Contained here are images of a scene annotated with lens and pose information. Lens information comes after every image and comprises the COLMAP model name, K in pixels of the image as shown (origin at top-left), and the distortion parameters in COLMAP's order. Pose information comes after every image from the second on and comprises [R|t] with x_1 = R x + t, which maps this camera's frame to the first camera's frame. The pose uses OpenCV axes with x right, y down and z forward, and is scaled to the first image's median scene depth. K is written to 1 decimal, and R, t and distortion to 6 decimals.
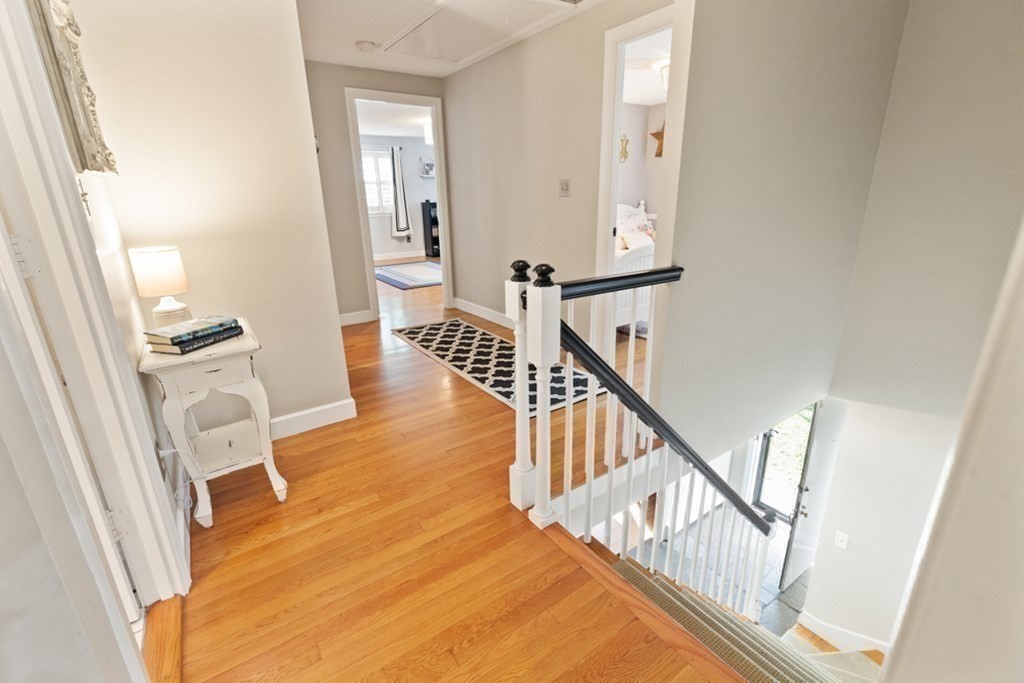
lens RADIAL K [[466.0, 0, 513.5], [0, 466.0, 345.9], [0, 0, 1]] dist [0.001977, 0.000035]
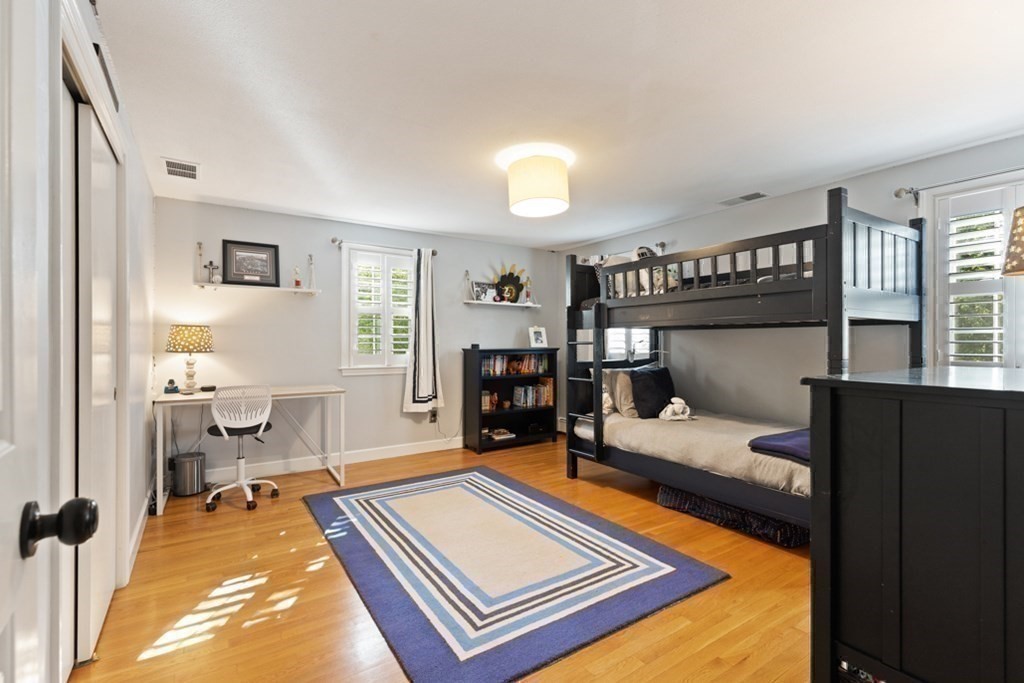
lens RADIAL K [[466.0, 0, 514.5], [0, 466.0, 339.9], [0, 0, 1]] dist [0.001977, 0.000035]
pose [[0.999682, 0.020918, -0.014099, -0.132252], [-0.024265, 0.950185, -0.310740, -0.153558], [0.006897, 0.310983, 0.950390, 0.492328]]
